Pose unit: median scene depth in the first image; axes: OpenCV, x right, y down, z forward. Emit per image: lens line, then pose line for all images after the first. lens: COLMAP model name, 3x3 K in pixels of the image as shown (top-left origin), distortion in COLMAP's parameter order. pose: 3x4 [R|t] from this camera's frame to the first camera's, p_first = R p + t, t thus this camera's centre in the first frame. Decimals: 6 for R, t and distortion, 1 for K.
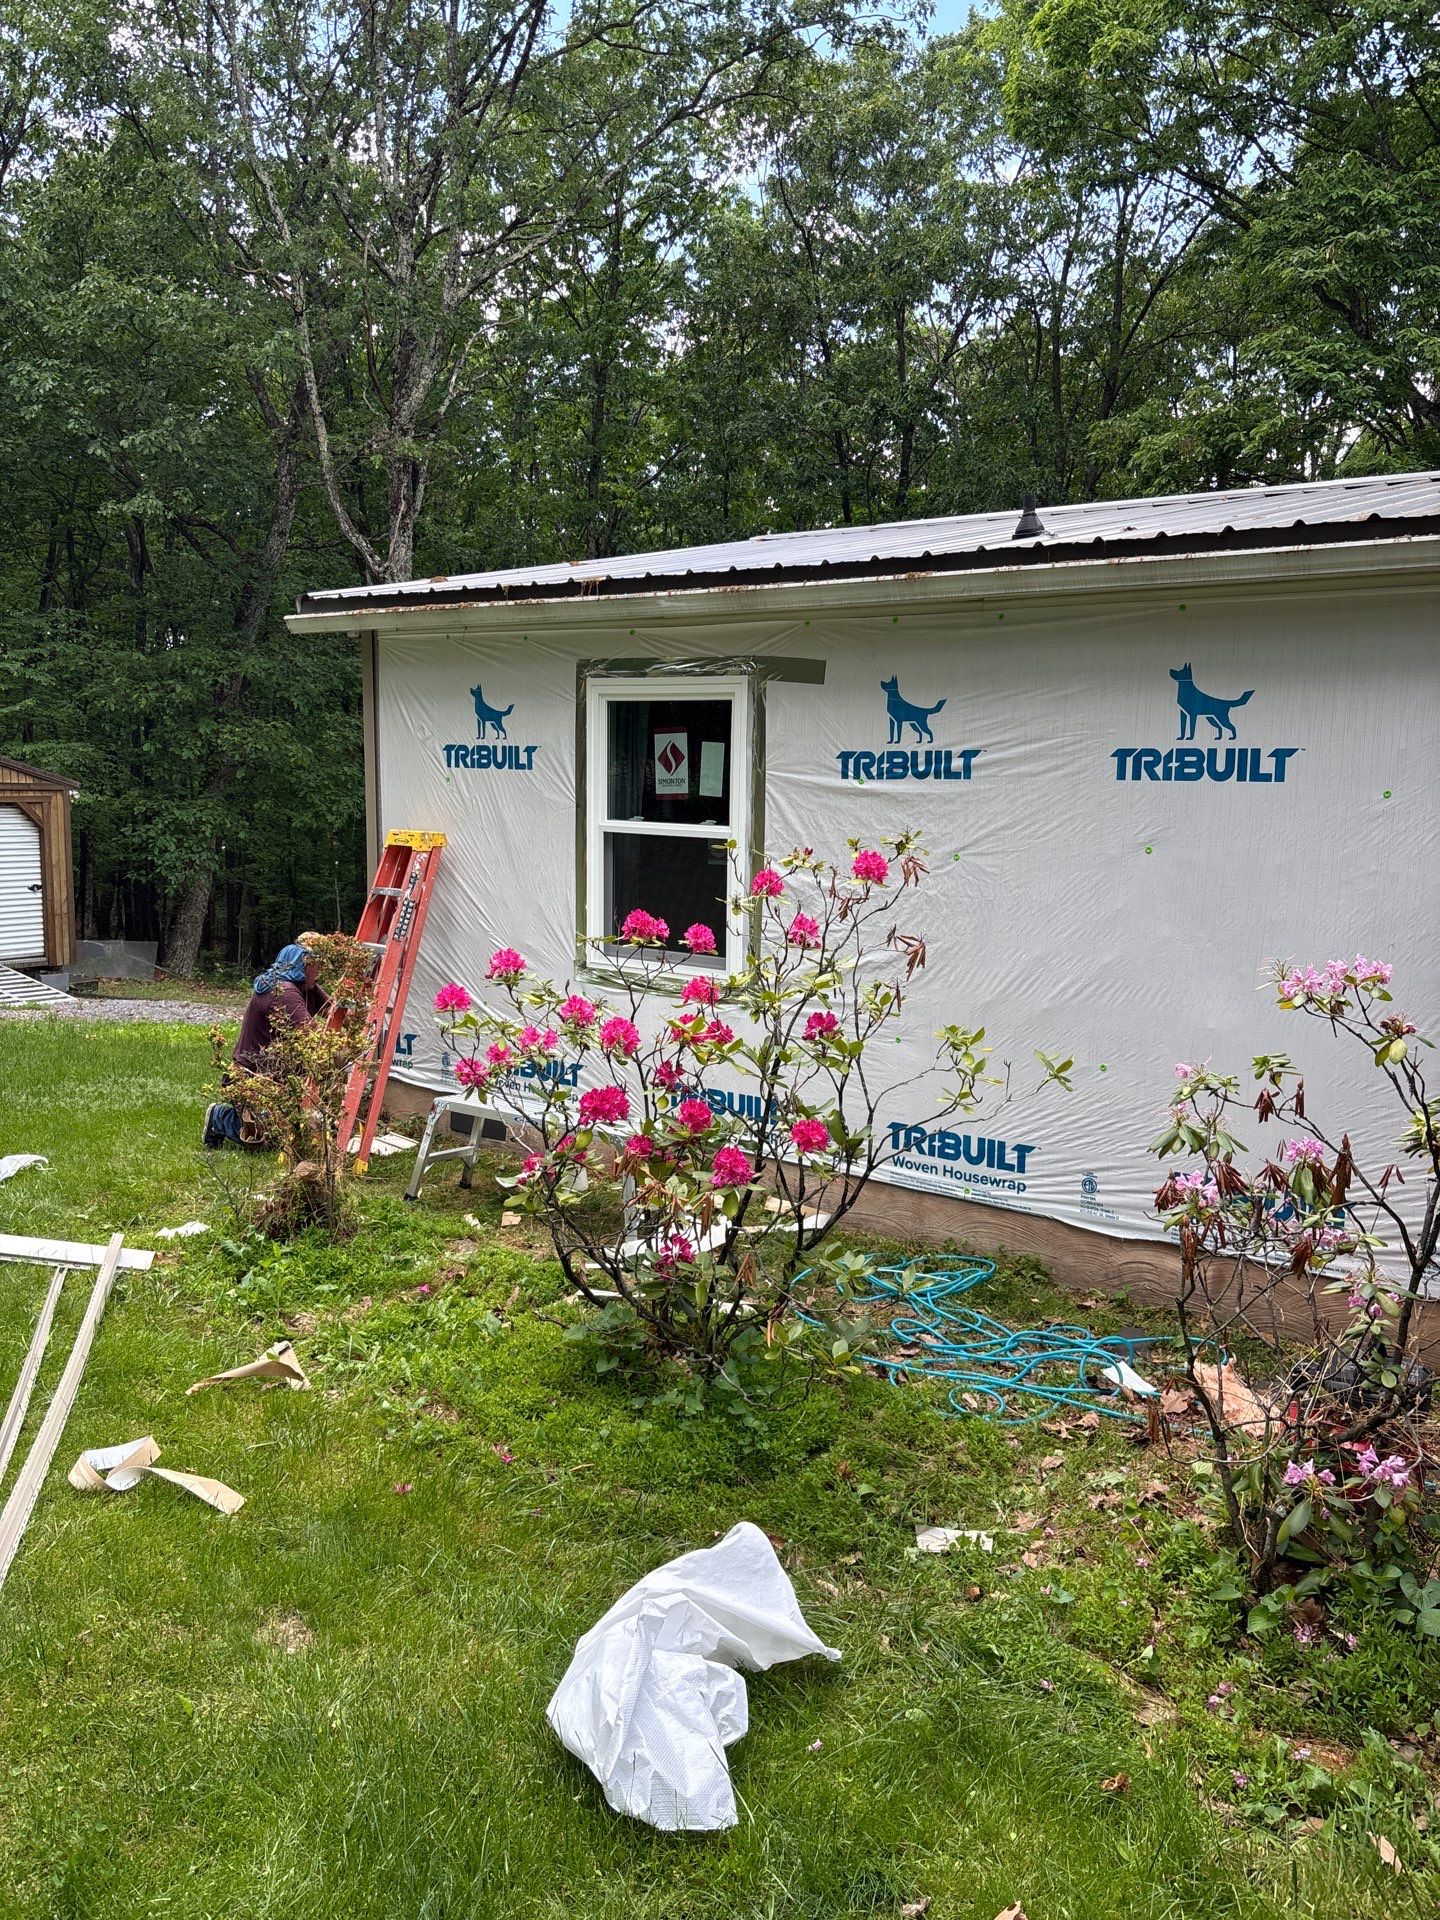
lens RADIAL K [[1447.7, 0, 761.1], [0, 1447.7, 950.5], [0, 0, 1]] dist [0.126255, -0.208911]
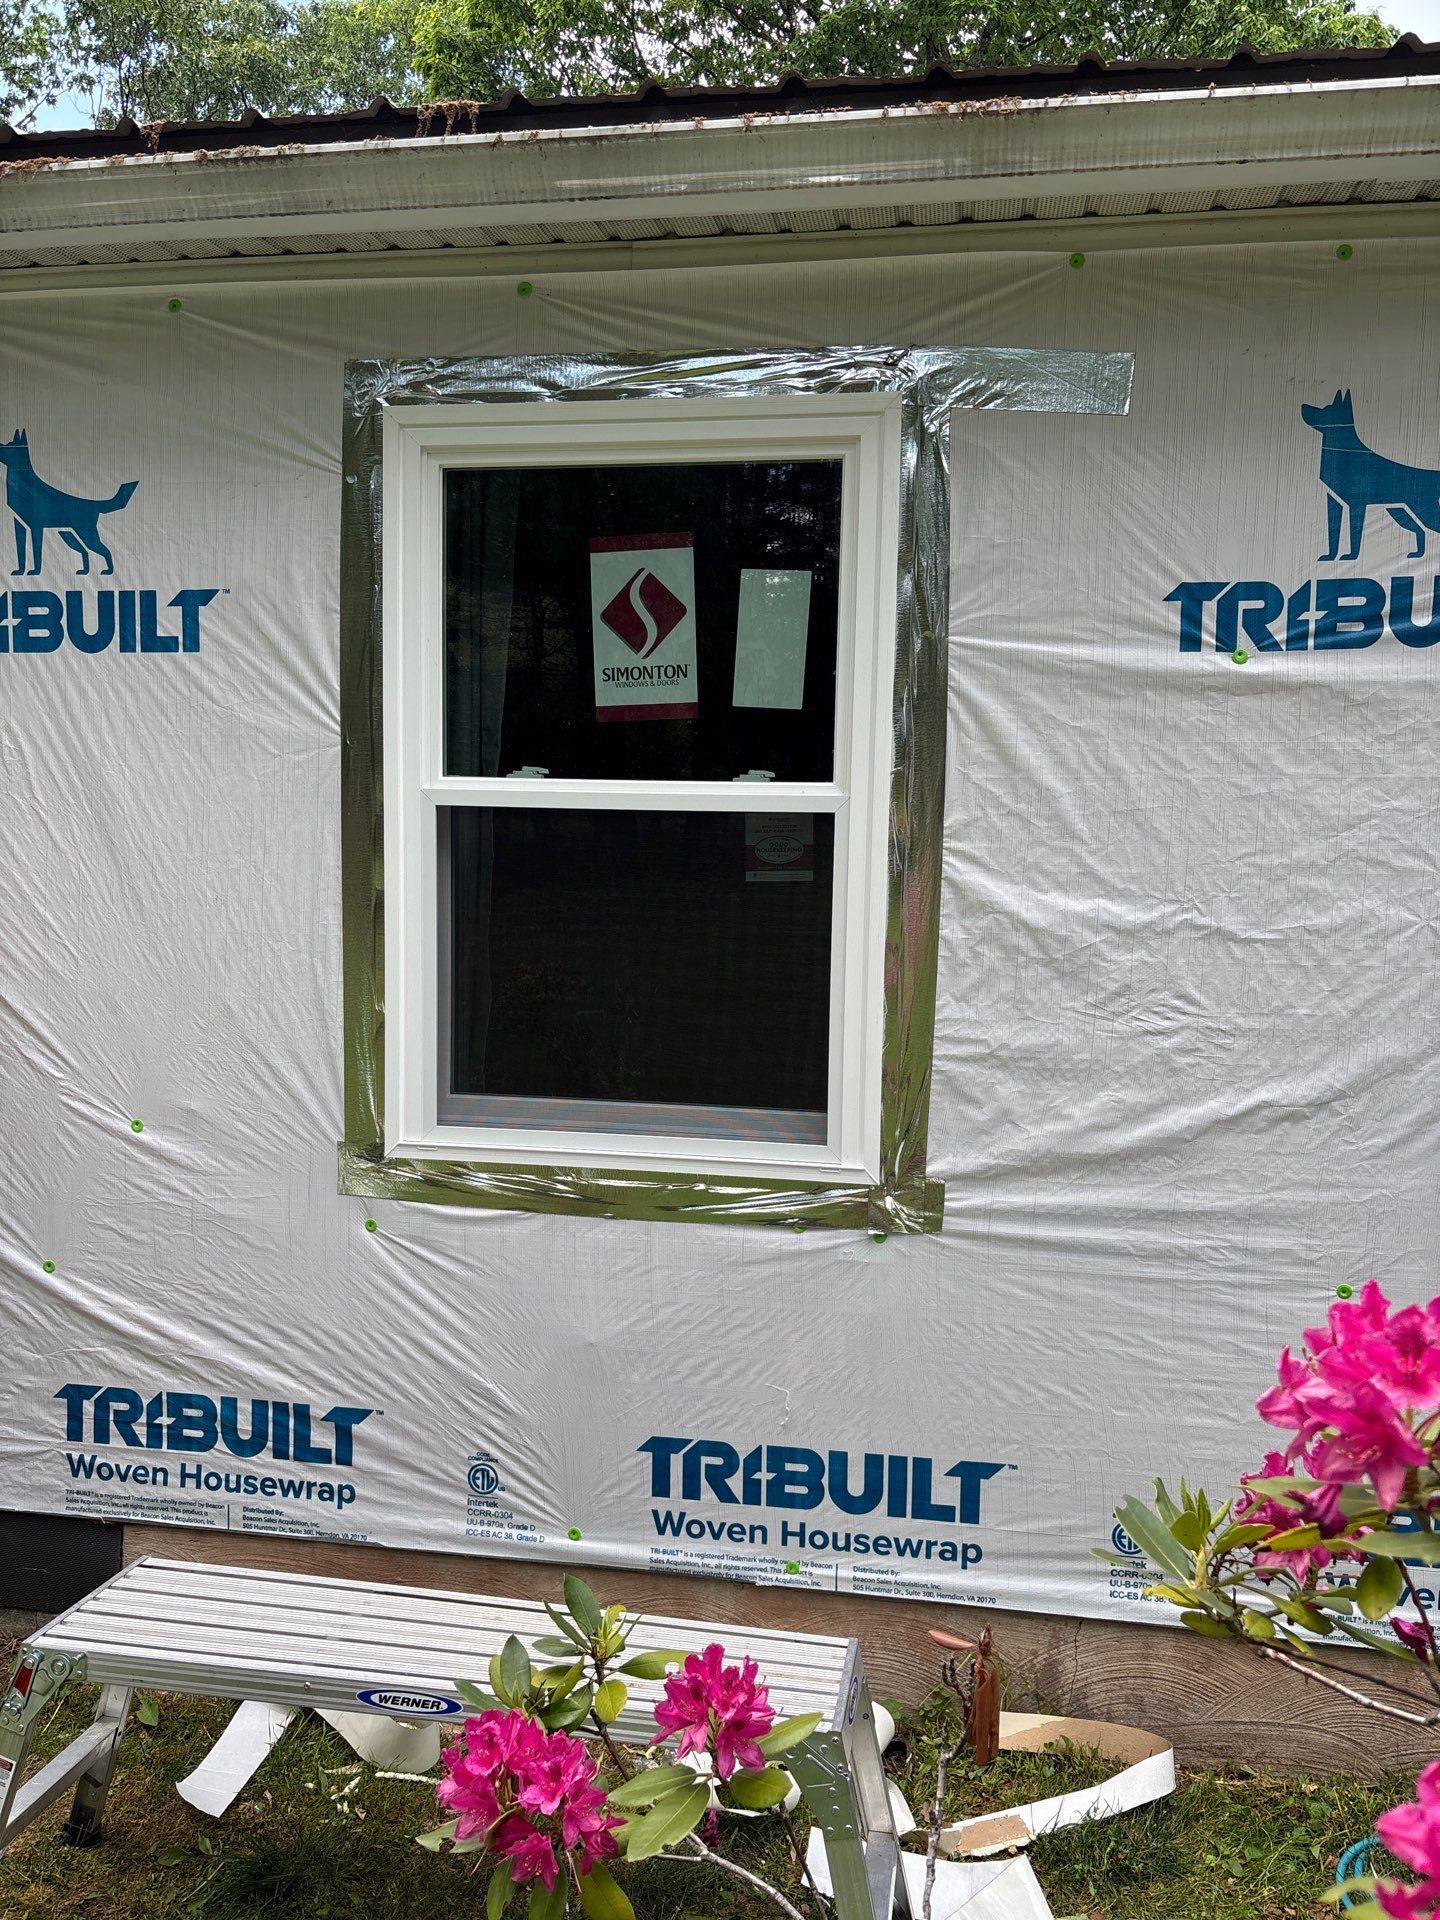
lens RADIAL K [[1395.4, 0, 720.0], [0, 1395.4, 960.0], [0, 0, 1]] dist [0.155693, -0.222807]
pose [[0.898076, -0.018204, 0.439463, -0.218774], [0.046511, 0.997472, -0.053730, -0.017991], [-0.437374, 0.068694, 0.896652, 0.674298]]
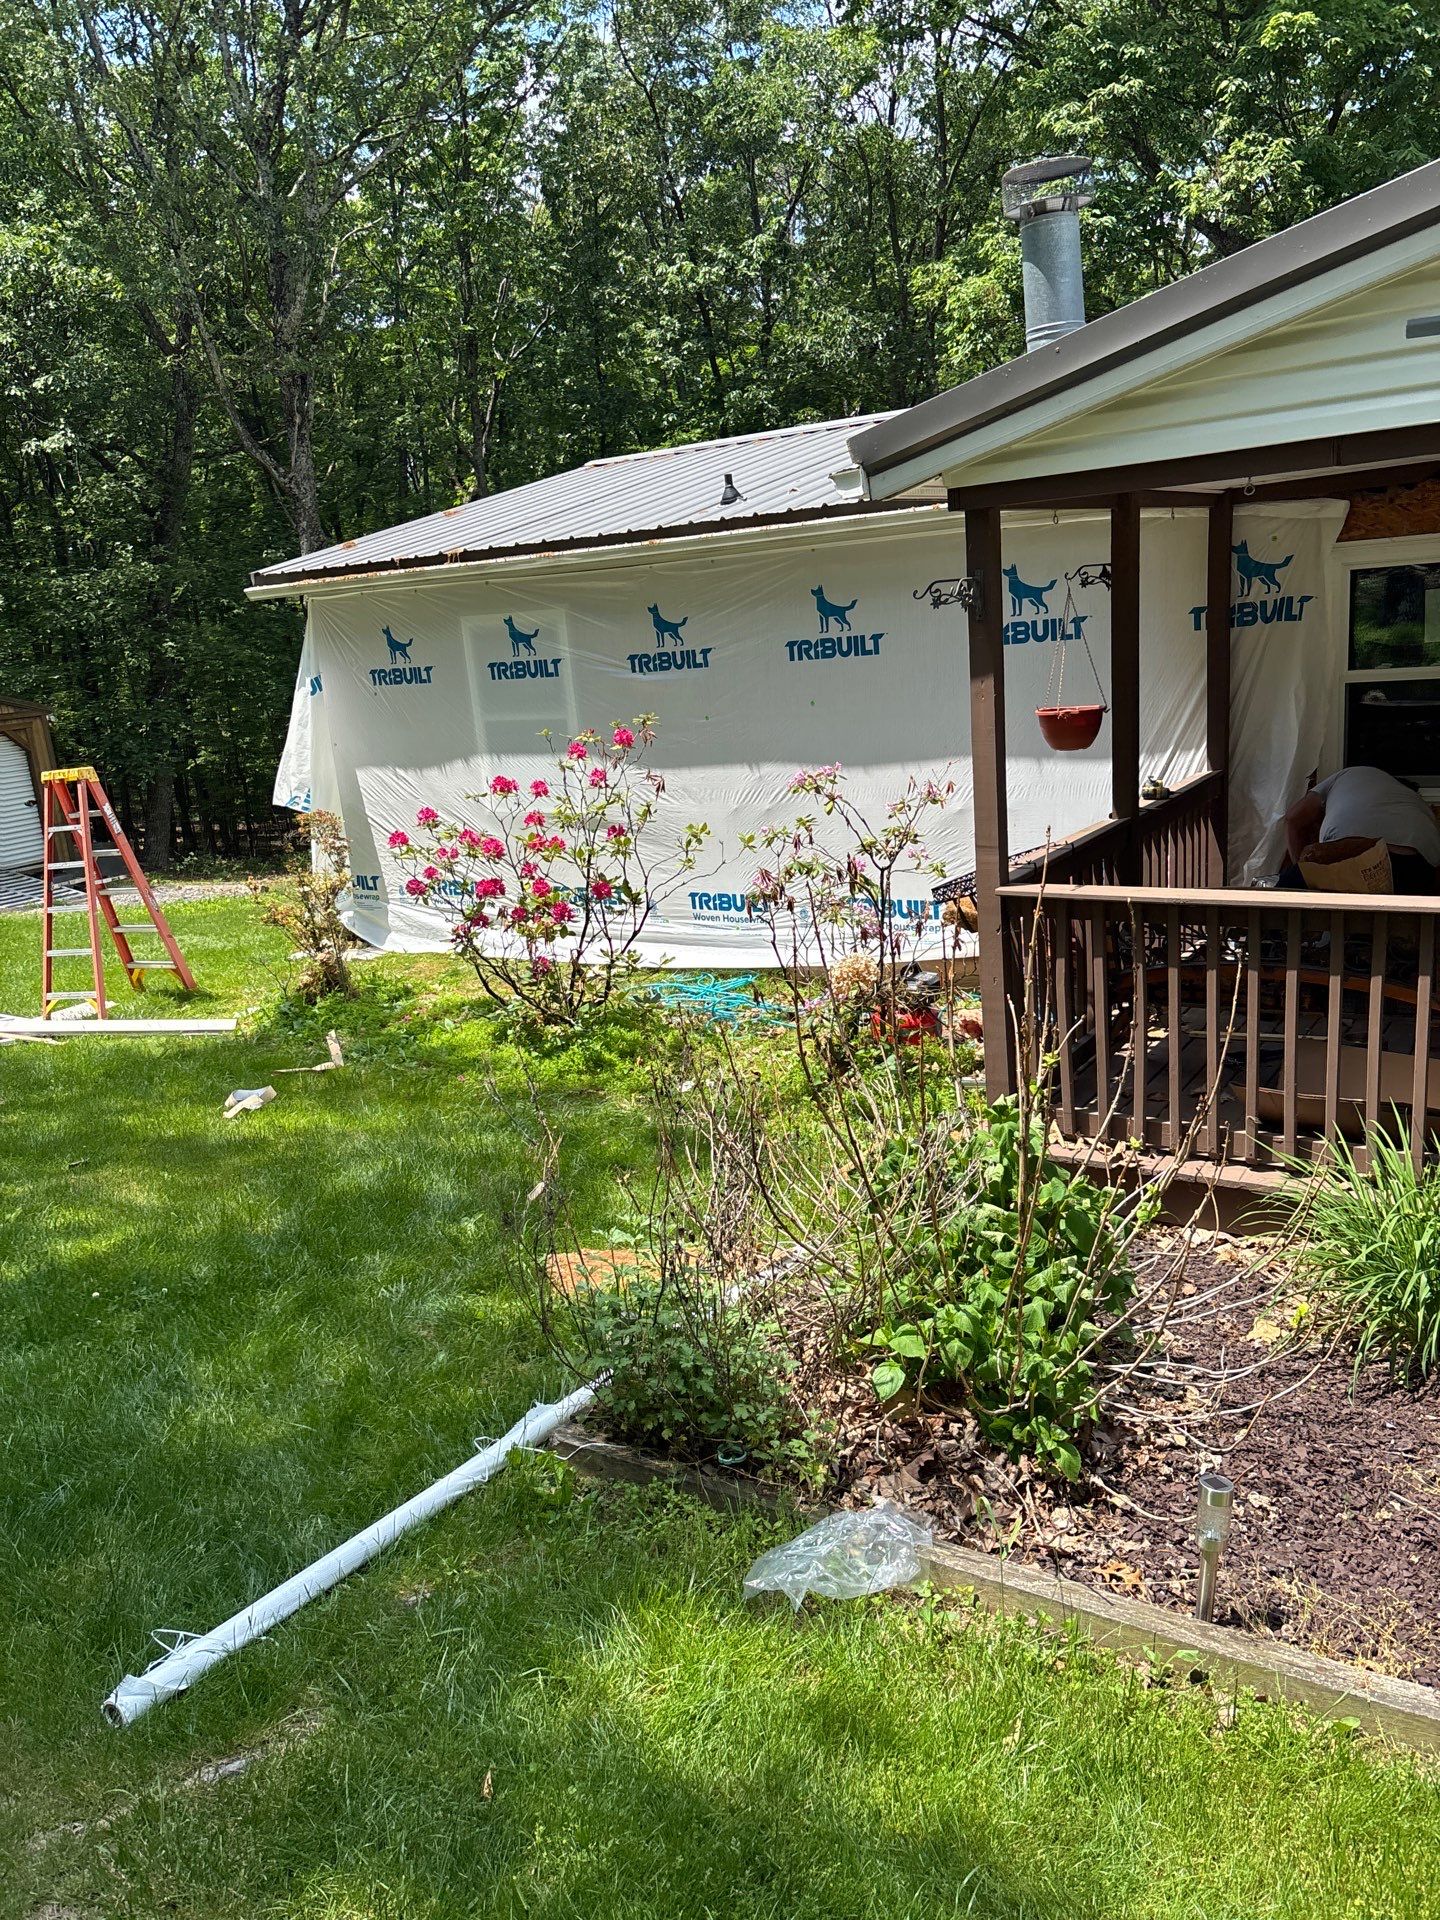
lens RADIAL K [[1395.4, 0, 720.0], [0, 1395.4, 960.0], [0, 0, 1]] dist [0.155693, -0.222807]
pose [[0.993812, -0.111069, -0.000683, 0.109005], [0.110344, 0.986584, 0.120317, 0.011526], [-0.012690, -0.119648, 0.992735, -0.482798]]
